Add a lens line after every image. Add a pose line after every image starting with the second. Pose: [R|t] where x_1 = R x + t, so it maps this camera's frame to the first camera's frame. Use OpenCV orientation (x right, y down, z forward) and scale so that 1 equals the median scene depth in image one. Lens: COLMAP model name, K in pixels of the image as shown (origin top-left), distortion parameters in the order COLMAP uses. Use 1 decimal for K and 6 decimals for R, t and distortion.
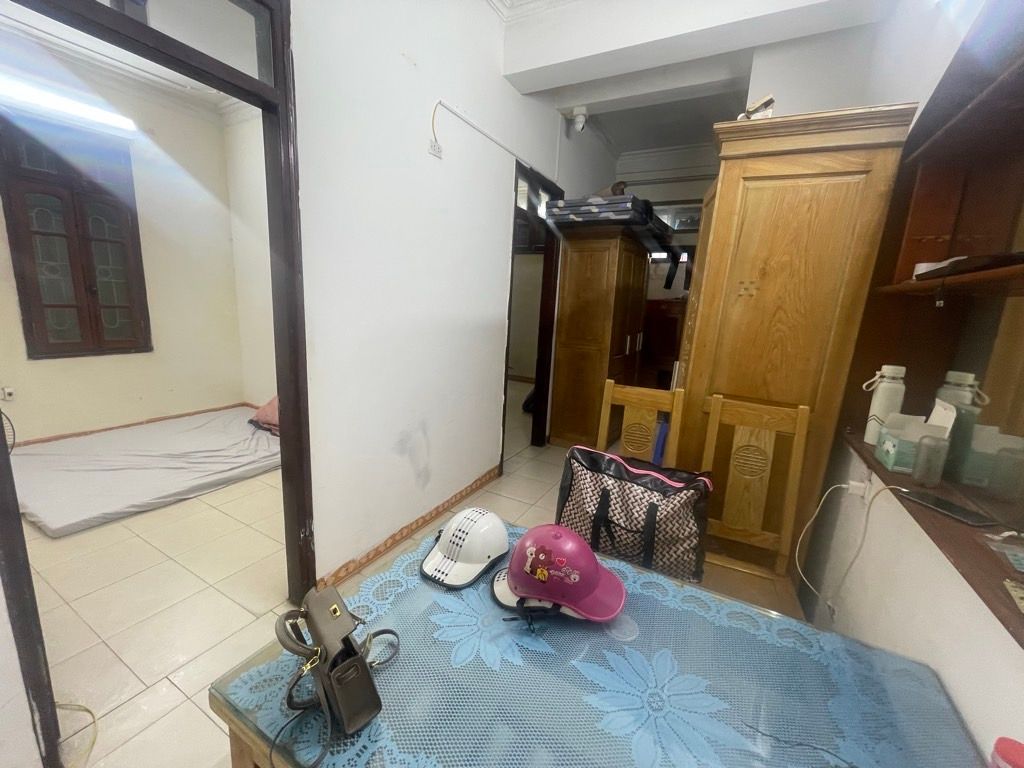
lens RADIAL K [[412.5, 0, 510.6], [0, 412.5, 384.7], [0, 0, 1]] dist [0.002742, 0.000453]
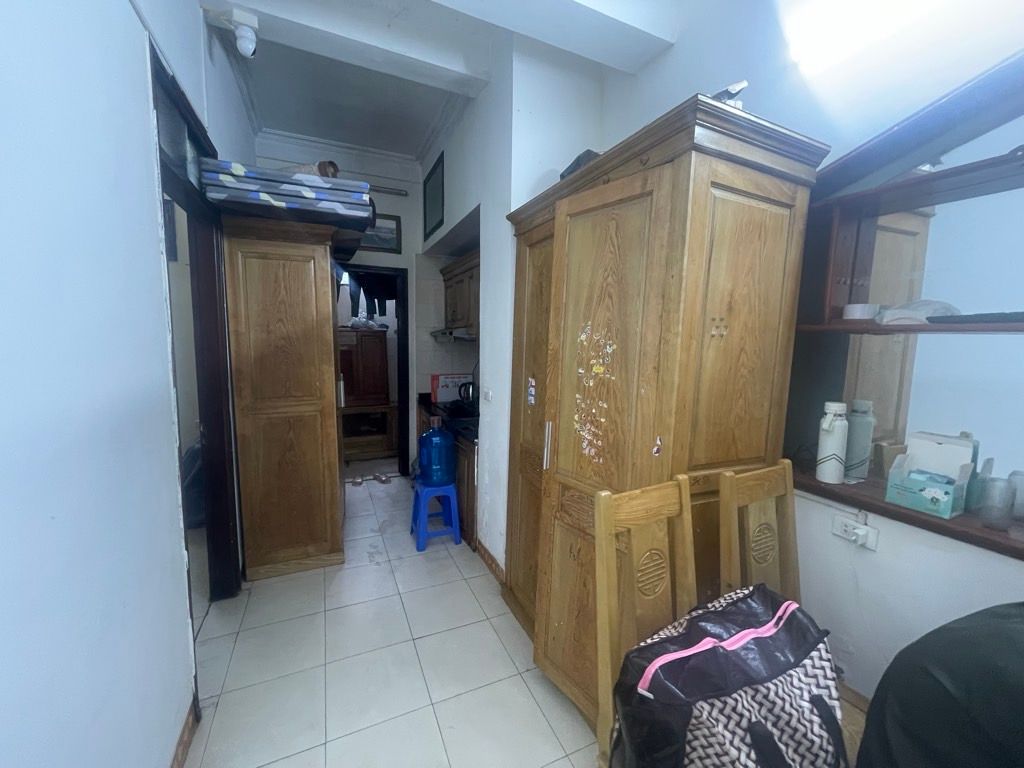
lens RADIAL K [[412.5, 0, 518.8], [0, 412.5, 379.8], [0, 0, 1]] dist [0.002742, 0.000453]
pose [[0.595866, -0.127337, 0.792924, -0.196065], [0.176695, 0.983942, 0.025230, -0.158723], [-0.783404, 0.125072, 0.608798, 0.599198]]
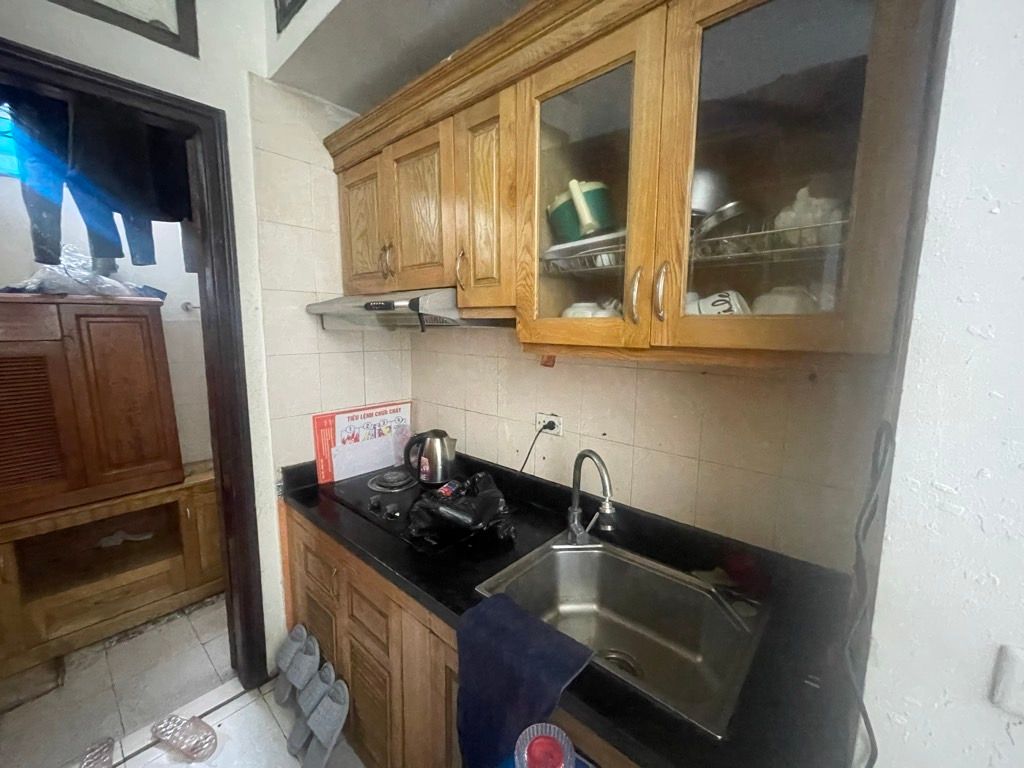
lens RADIAL K [[412.5, 0, 511.3], [0, 412.5, 379.4], [0, 0, 1]] dist [0.002742, 0.000453]
pose [[0.244549, -0.183868, 0.952044, 0.158409], [0.197724, 0.970682, 0.136679, -0.233500], [-0.949263, 0.154818, 0.273735, 1.091740]]
